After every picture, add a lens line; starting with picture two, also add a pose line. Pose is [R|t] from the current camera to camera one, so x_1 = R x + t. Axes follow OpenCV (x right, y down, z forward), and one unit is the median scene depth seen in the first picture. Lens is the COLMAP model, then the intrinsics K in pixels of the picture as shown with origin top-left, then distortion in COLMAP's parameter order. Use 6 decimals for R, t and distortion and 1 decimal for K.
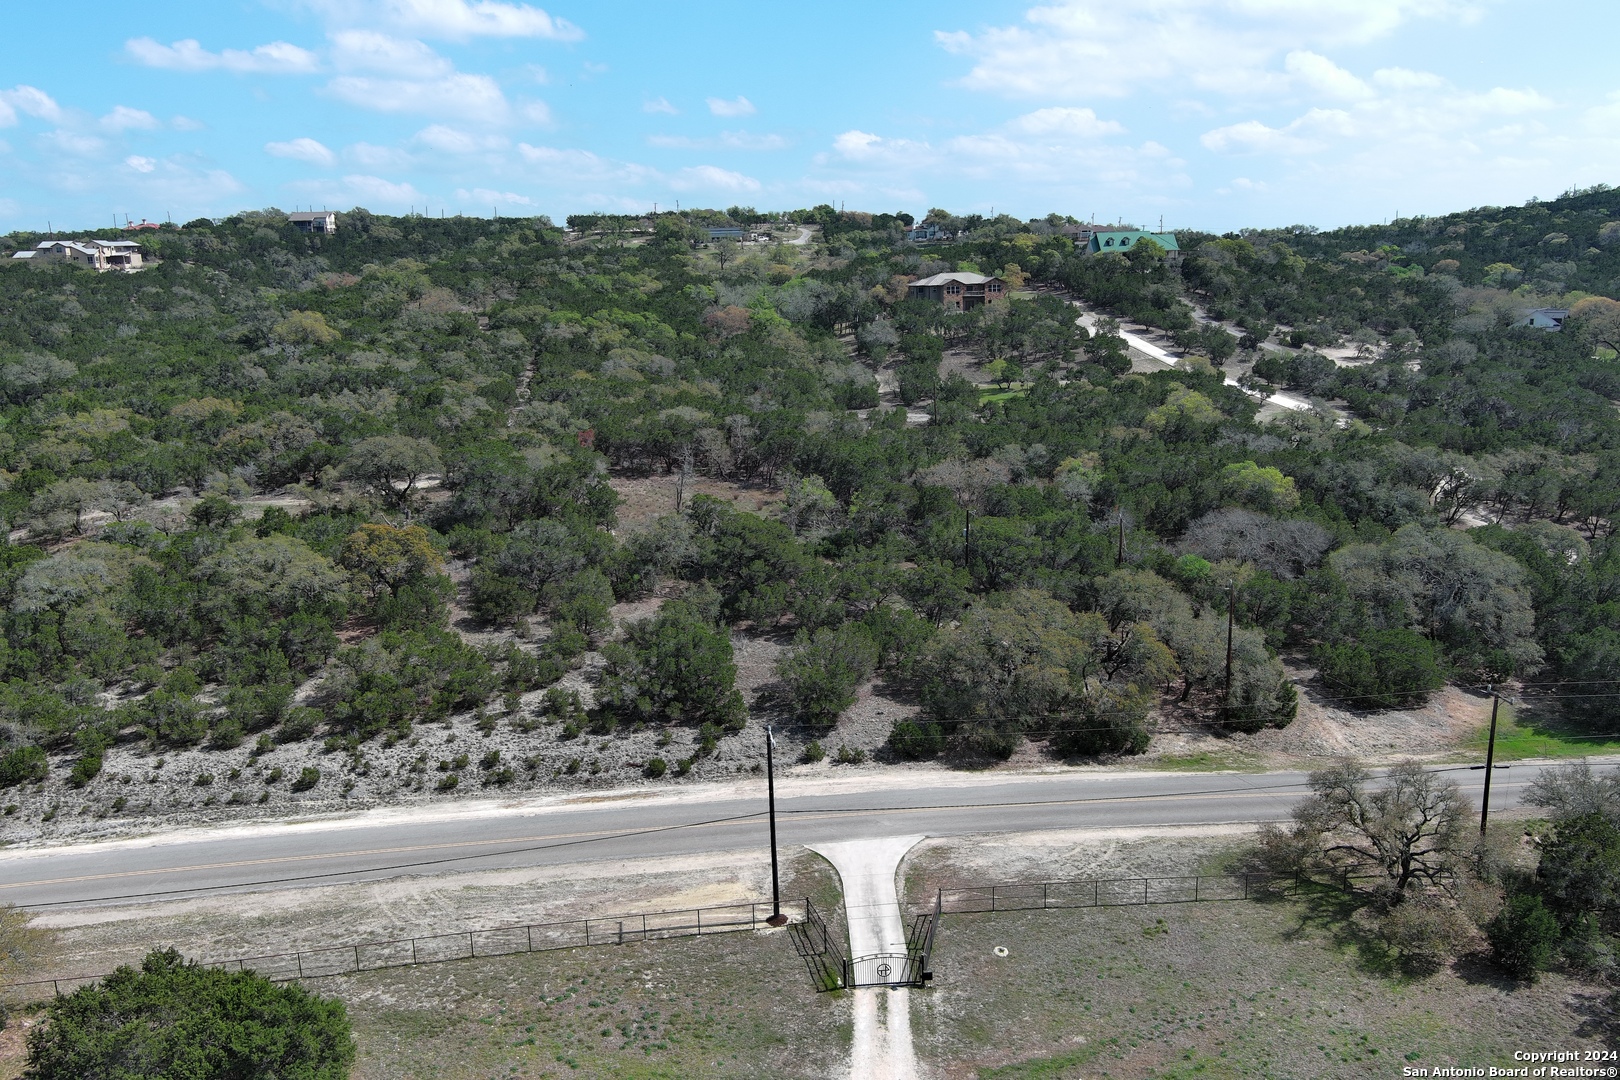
lens RADIAL K [[1248.2, 0, 811.2], [0, 1248.2, 538.4], [0, 0, 1]] dist [0.008966, -0.012497]
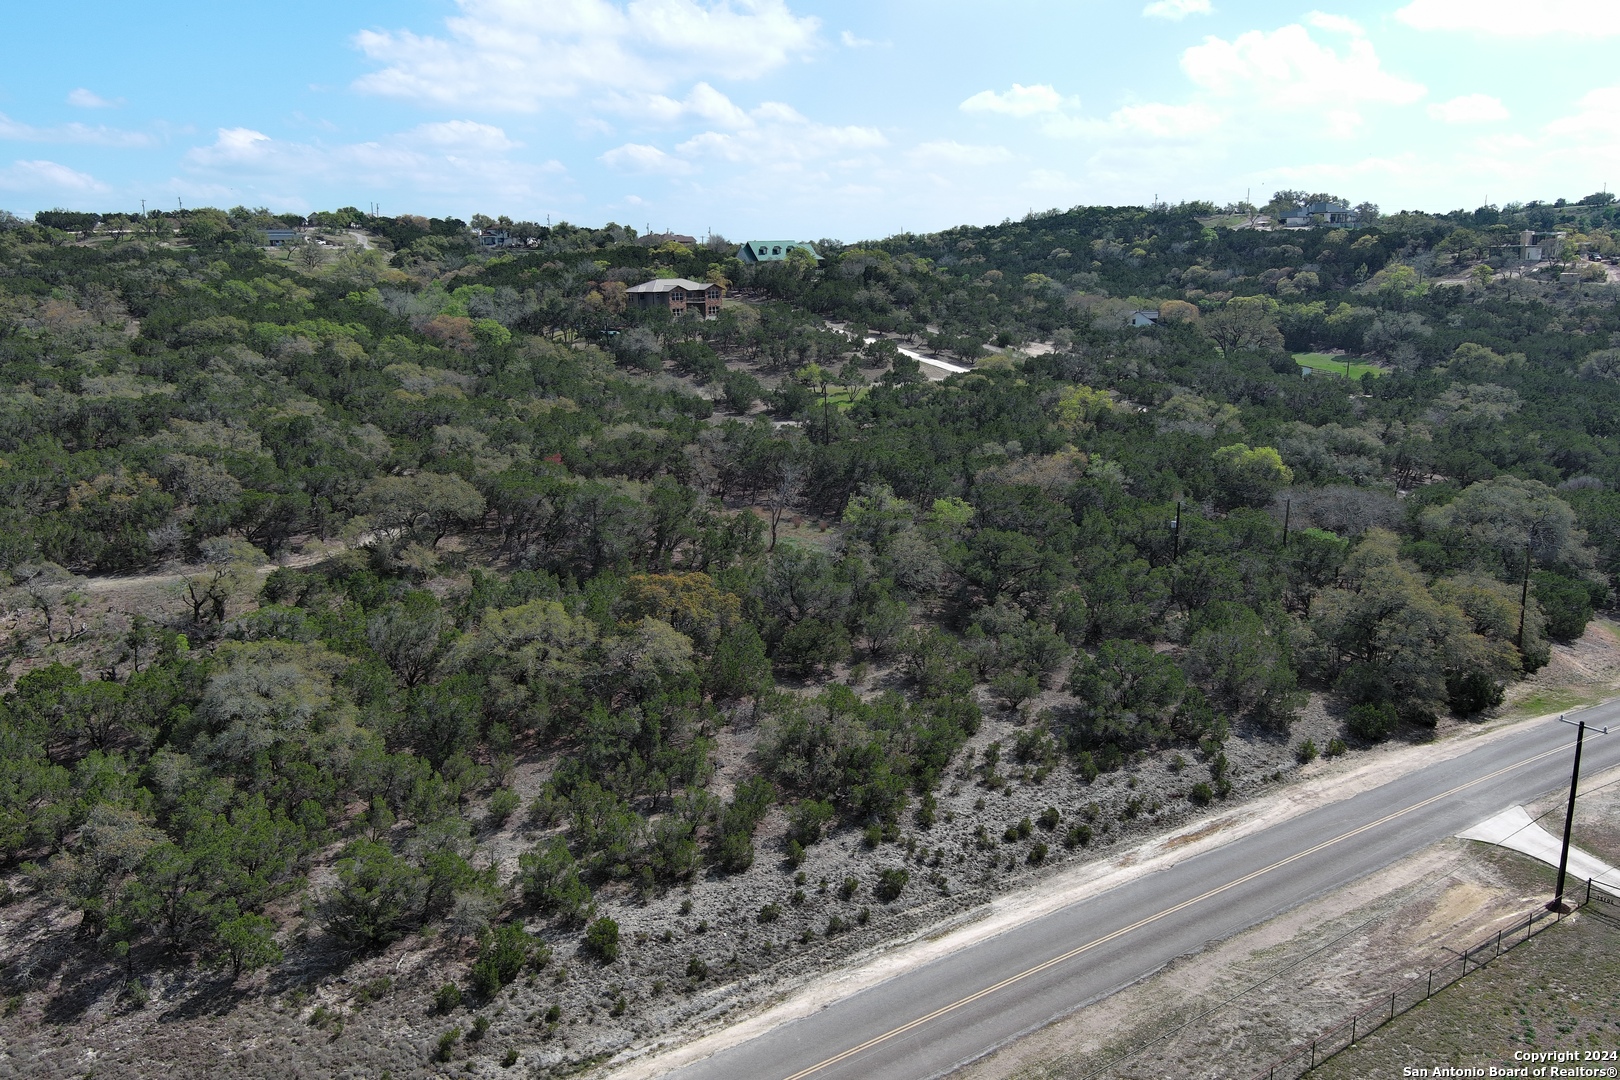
lens RADIAL K [[1248.2, 0, 805.4], [0, 1248.2, 539.0], [0, 0, 1]] dist [0.008966, -0.012497]
pose [[0.895365, -0.089825, 0.436180, -0.162497], [0.094427, 0.995469, 0.011169, -0.008958], [-0.435207, 0.031187, 0.899790, 0.060228]]
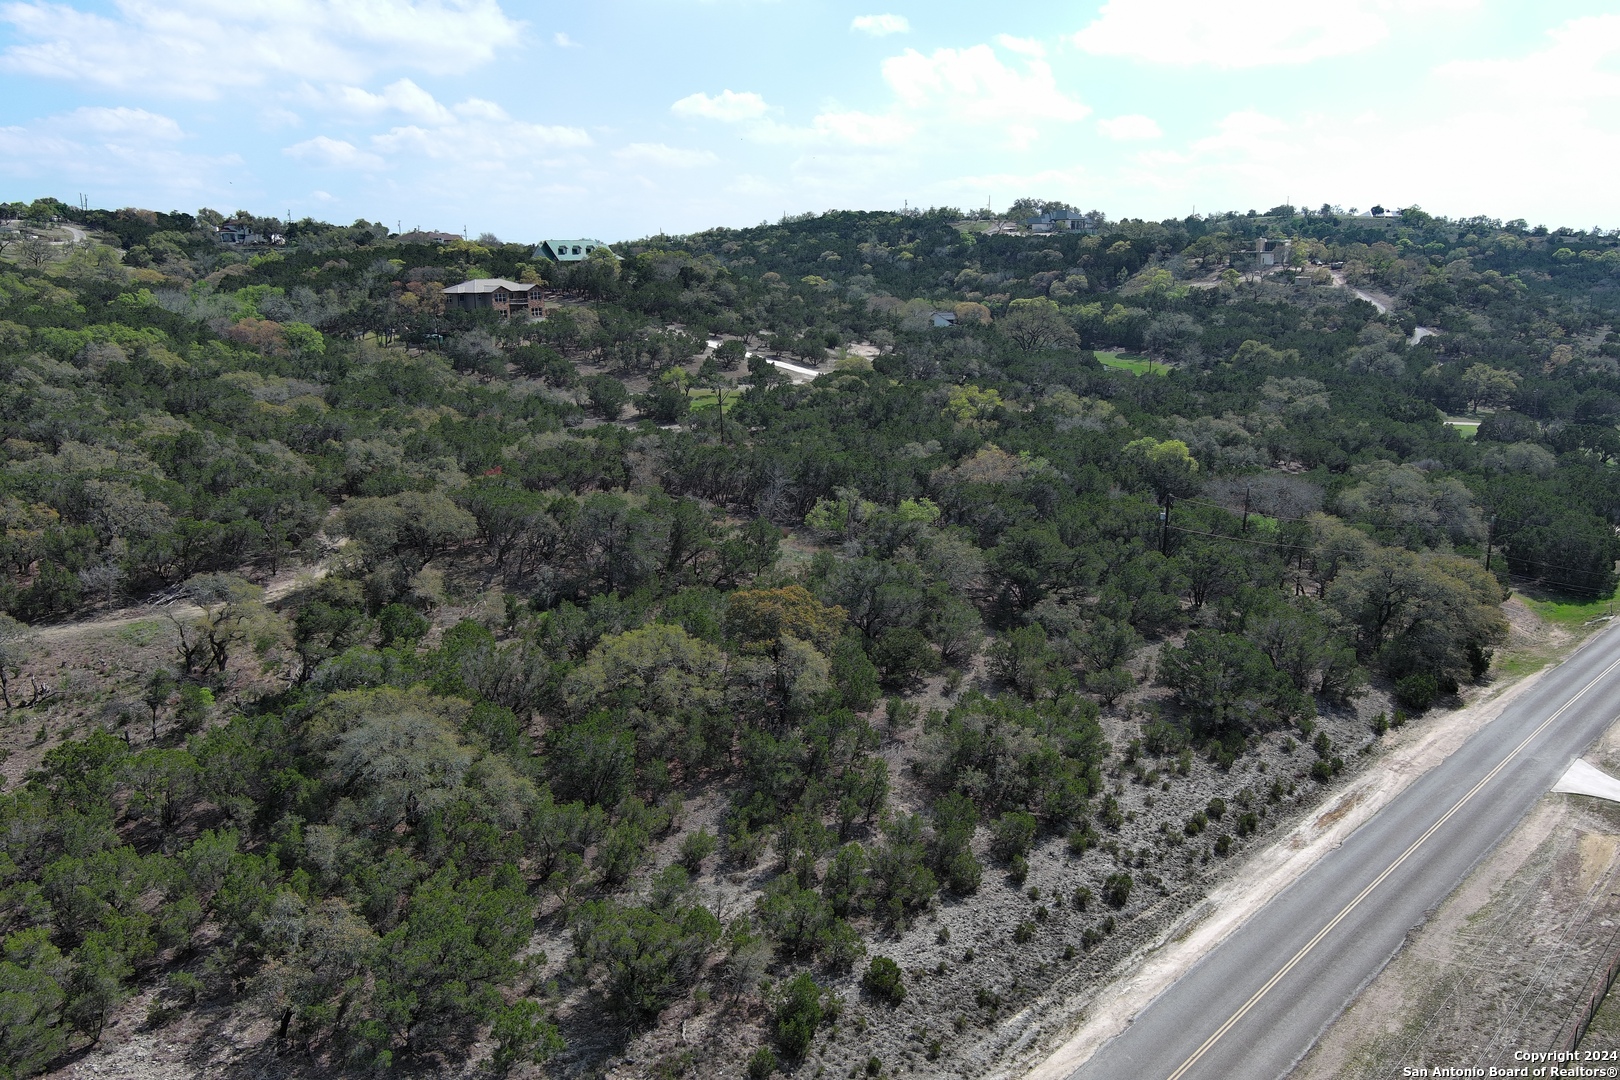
lens RADIAL K [[1248.2, 0, 803.9], [0, 1248.2, 534.1], [0, 0, 1]] dist [0.008966, -0.012497]
pose [[0.771828, -0.123121, 0.623797, -0.213009], [0.132736, 0.990657, 0.031295, -0.017329], [-0.621822, 0.058646, 0.780960, 0.100901]]
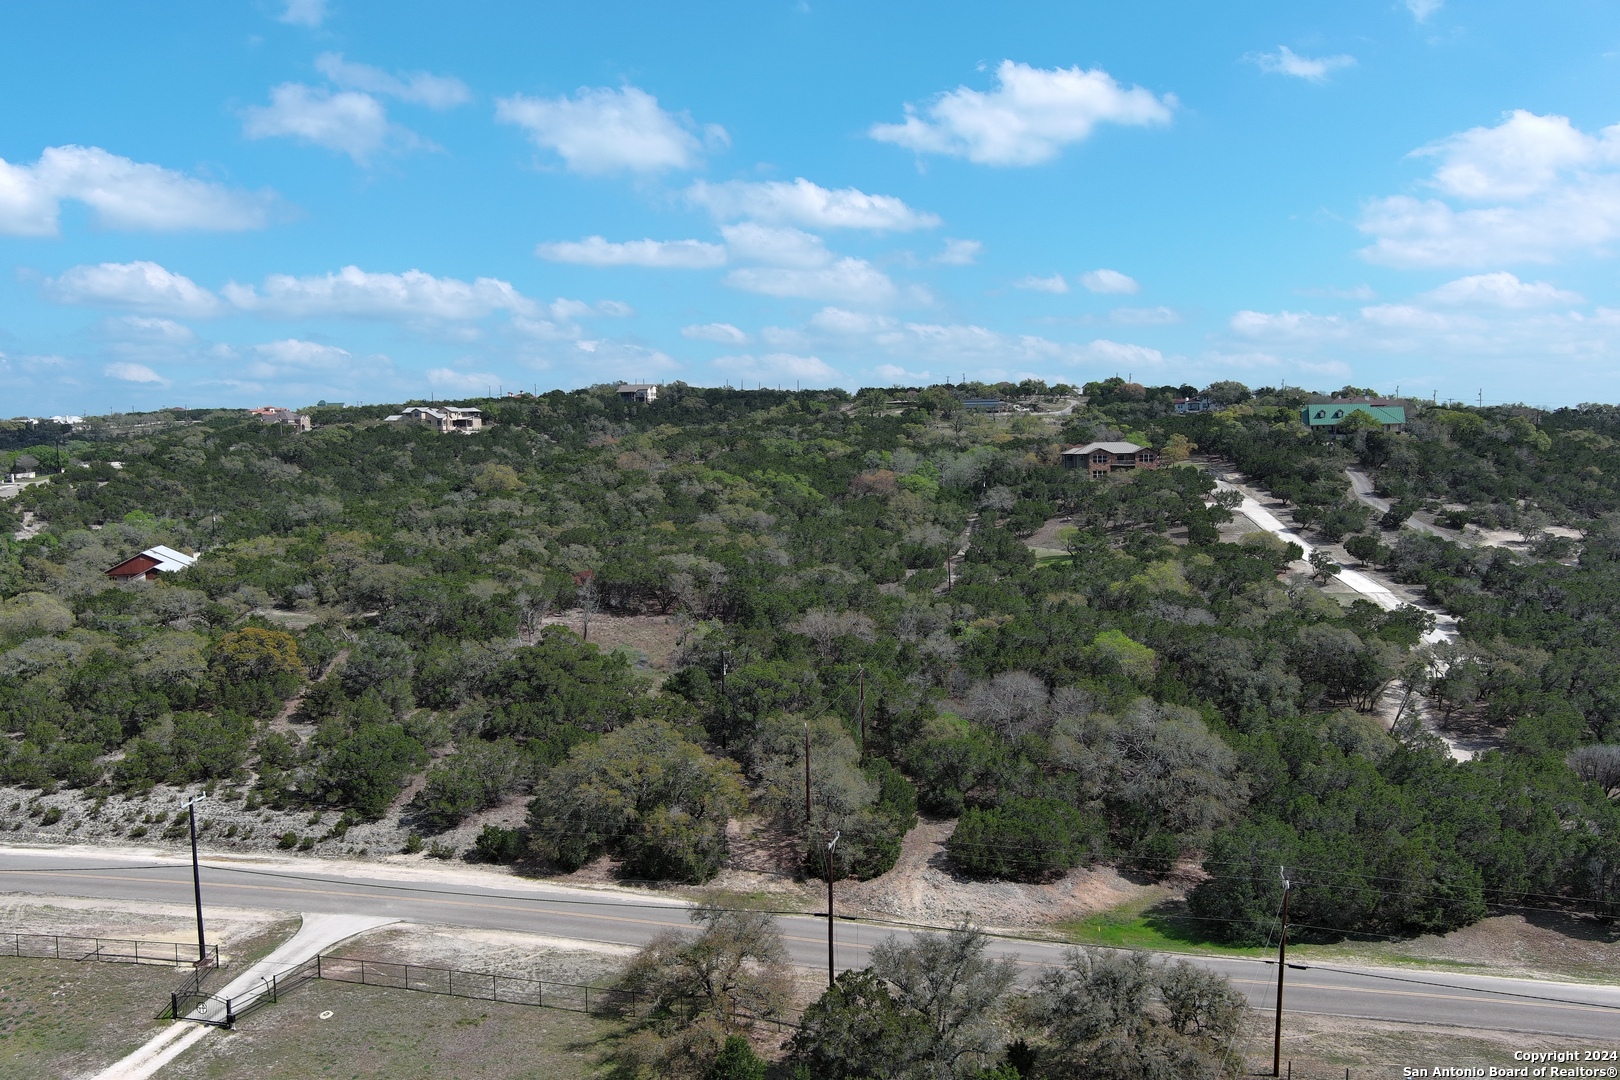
lens RADIAL K [[1248.2, 0, 811.6], [0, 1248.2, 543.1], [0, 0, 1]] dist [0.008966, -0.012497]
pose [[0.948045, 0.041078, -0.315474, 0.144839], [-0.081991, 0.989679, -0.117530, 0.001413], [0.307390, 0.137290, 0.941628, 0.003801]]
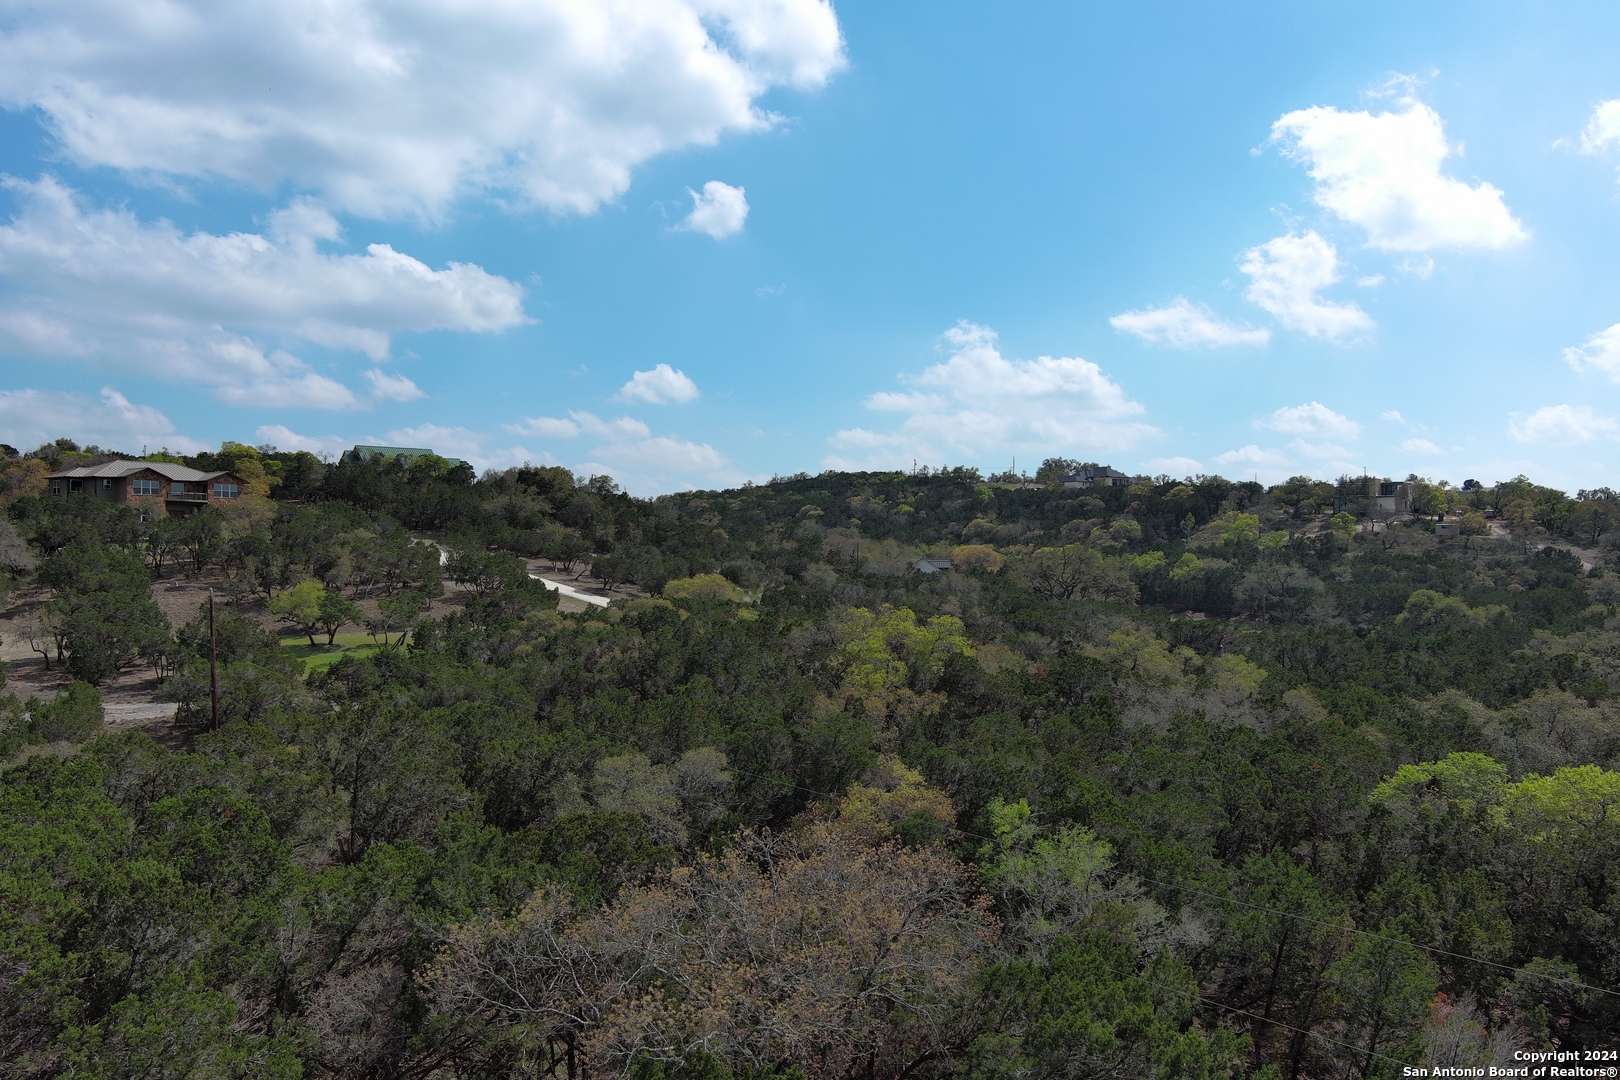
lens RADIAL K [[1248.2, 0, 809.3], [0, 1248.2, 565.9], [0, 0, 1]] dist [0.008966, -0.012497]
pose [[0.789519, 0.024428, 0.613240, 0.006763], [0.112638, 0.976467, -0.183913, -0.023301], [-0.603301, 0.214277, 0.768188, 0.285897]]
